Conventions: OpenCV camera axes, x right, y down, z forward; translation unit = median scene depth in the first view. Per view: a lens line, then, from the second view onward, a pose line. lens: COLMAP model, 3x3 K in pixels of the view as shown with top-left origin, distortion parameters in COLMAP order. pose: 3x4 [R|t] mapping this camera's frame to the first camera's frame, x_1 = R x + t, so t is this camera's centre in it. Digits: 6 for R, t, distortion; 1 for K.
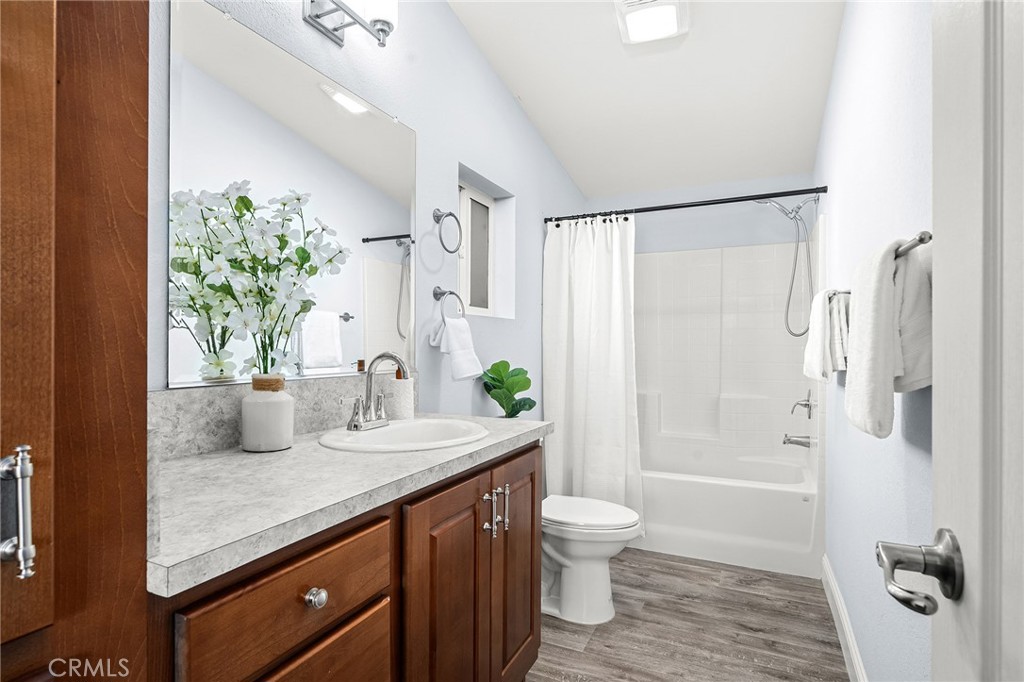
lens RADIAL K [[517.8, 0, 512.0], [0, 517.8, 341.0], [0, 0, 1]] dist [-0.000769, -0.000047]
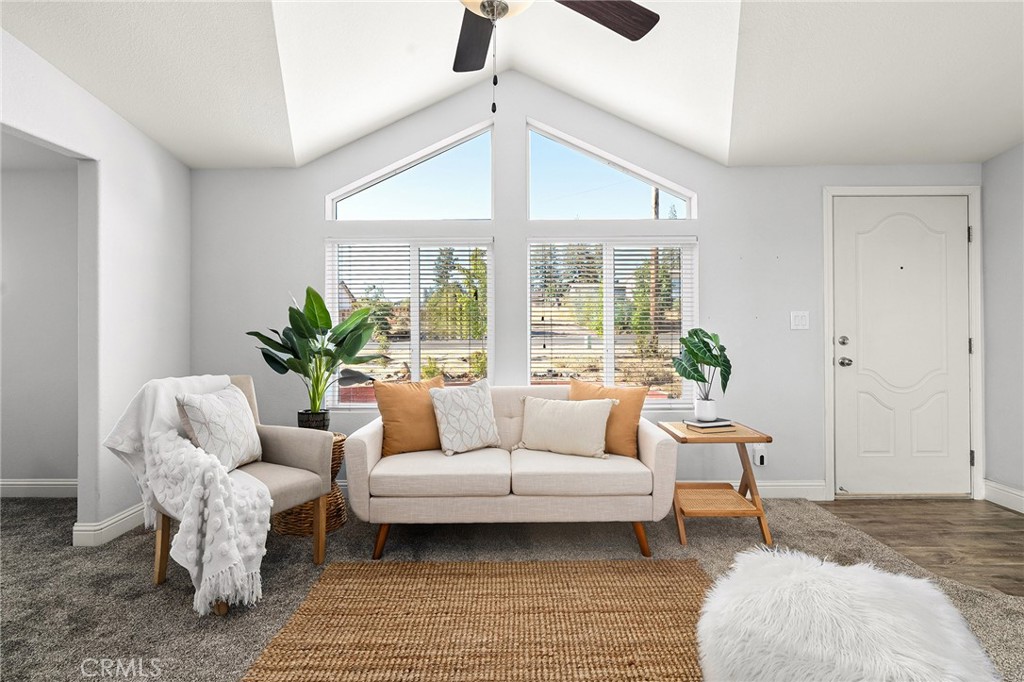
lens RADIAL K [[503.0, 0, 510.4], [0, 503.0, 318.9], [0, 0, 1]] dist [-0.000871, -0.000376]
pose [[-0.909219, -0.002728, -0.416308, 1.654321], [0.004071, 0.999872, -0.015443, 0.003208], [0.416297, -0.015735, -0.909092, 1.553967]]
